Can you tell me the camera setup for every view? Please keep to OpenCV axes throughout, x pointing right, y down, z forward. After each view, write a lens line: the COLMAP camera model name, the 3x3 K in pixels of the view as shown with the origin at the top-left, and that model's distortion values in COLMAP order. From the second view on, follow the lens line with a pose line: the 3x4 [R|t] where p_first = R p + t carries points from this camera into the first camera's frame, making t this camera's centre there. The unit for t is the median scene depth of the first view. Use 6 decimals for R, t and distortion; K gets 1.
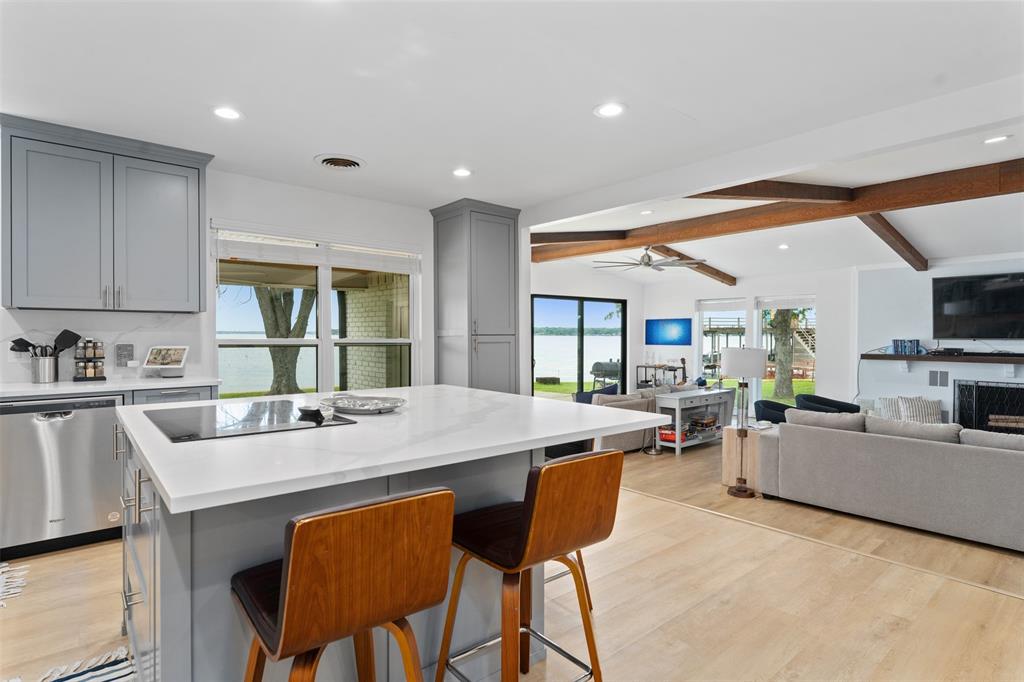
lens RADIAL K [[533.5, 0, 508.8], [0, 533.5, 342.2], [0, 0, 1]] dist [0.005855, 0.001768]
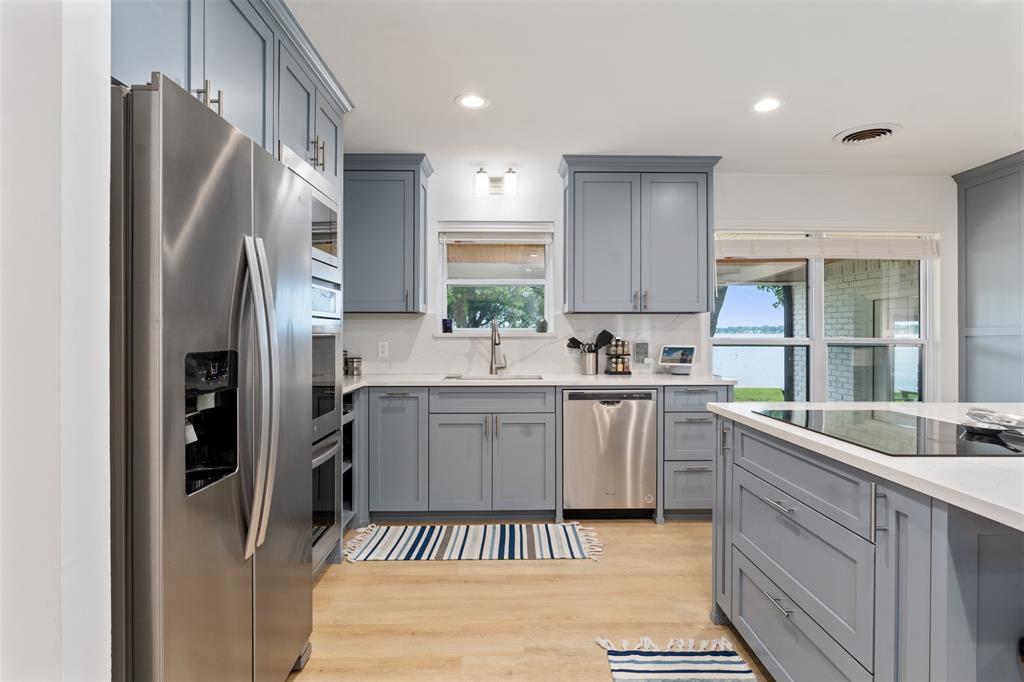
lens RADIAL K [[533.5, 0, 514.8], [0, 533.5, 340.2], [0, 0, 1]] dist [0.005855, 0.001768]
pose [[0.785831, 0.005660, -0.618415, -0.112646], [-0.006825, 0.999977, 0.000480, -0.000149], [0.618403, 0.003843, 0.785851, -0.015683]]
